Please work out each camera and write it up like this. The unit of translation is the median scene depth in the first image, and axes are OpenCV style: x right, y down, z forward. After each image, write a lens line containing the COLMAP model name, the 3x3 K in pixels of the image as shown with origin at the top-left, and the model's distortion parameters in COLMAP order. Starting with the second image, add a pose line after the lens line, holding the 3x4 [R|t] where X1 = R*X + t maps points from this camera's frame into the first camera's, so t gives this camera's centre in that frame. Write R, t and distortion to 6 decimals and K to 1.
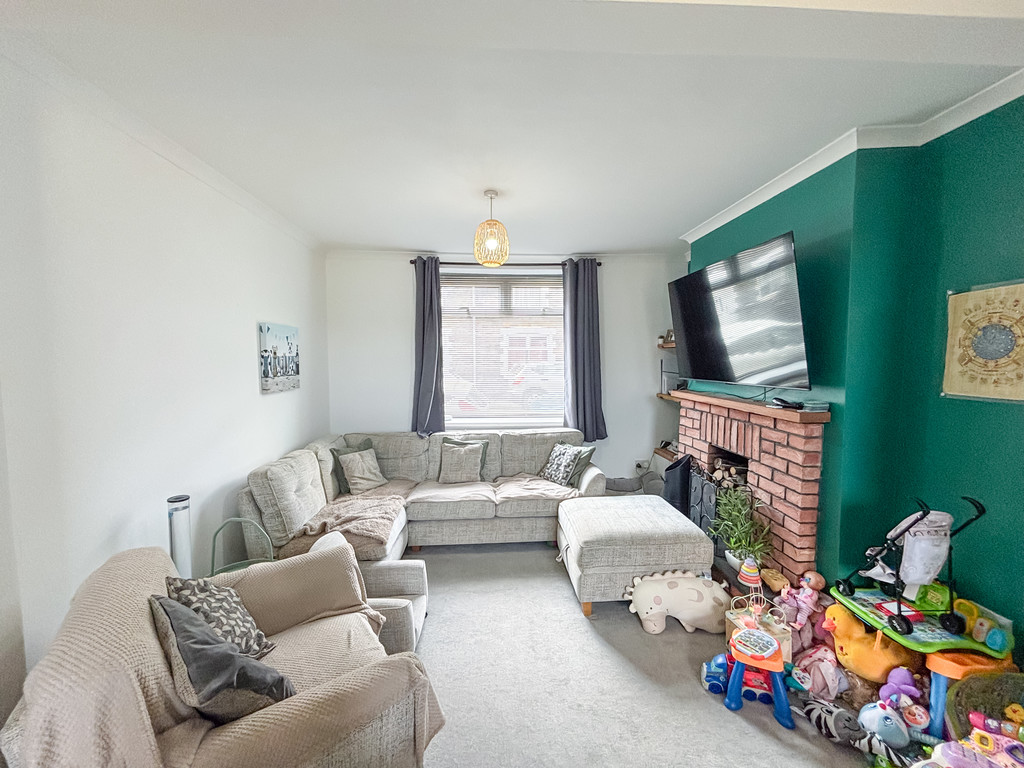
lens RADIAL K [[412.1, 0, 509.8], [0, 412.1, 382.1], [0, 0, 1]] dist [0.007348, -0.001333]
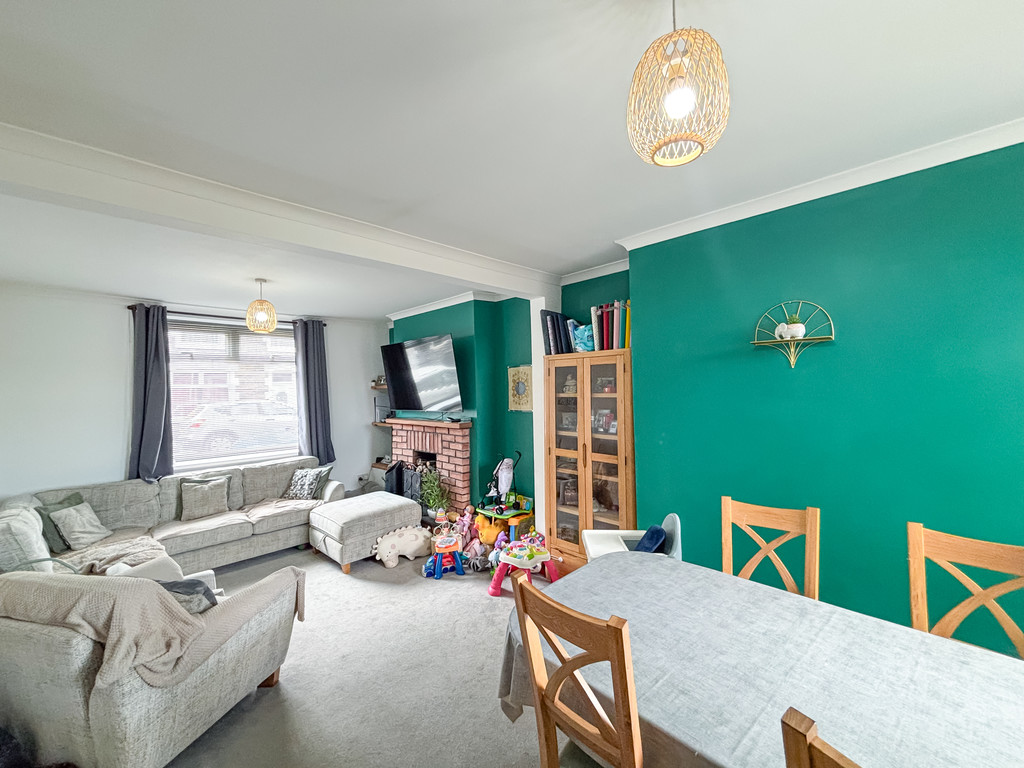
lens RADIAL K [[412.1, 0, 516.8], [0, 412.1, 385.6], [0, 0, 1]] dist [0.007348, -0.001333]
pose [[0.731555, -0.012359, 0.681671, -0.287444], [0.062751, 0.996812, -0.049271, 0.005493], [-0.678889, 0.078820, 0.729998, -0.420744]]
